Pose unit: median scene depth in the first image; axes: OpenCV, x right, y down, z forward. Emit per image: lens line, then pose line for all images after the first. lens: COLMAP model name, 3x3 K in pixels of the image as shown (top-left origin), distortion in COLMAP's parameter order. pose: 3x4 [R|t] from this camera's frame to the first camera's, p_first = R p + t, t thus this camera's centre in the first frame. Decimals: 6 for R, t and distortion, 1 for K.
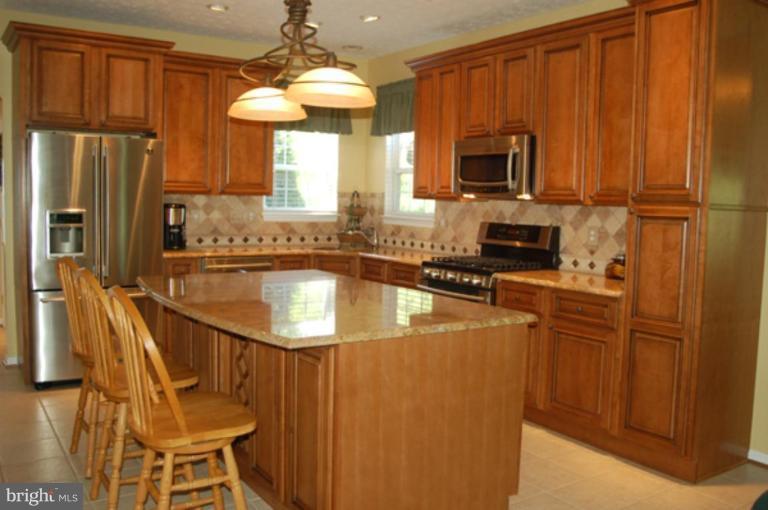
lens RADIAL K [[712.2, 0, 384.0], [0, 712.2, 255.0], [0, 0, 1]] dist [-0.055611, 0.002632]
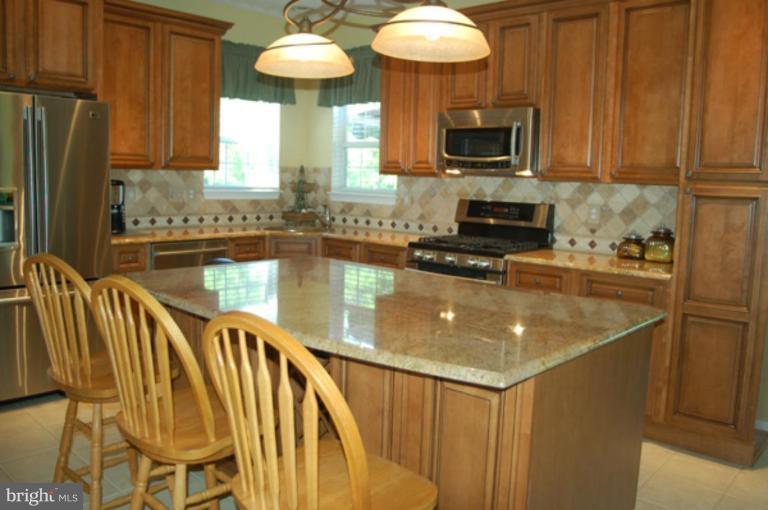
lens RADIAL K [[642.4, 0, 384.0], [0, 642.4, 255.0], [0, 0, 1]] dist [-0.092816, 0.051077]
pose [[0.968715, -0.026713, 0.246735, -0.190415], [0.014881, 0.998654, 0.049696, -0.017247], [-0.247730, -0.044469, 0.967808, 0.205063]]
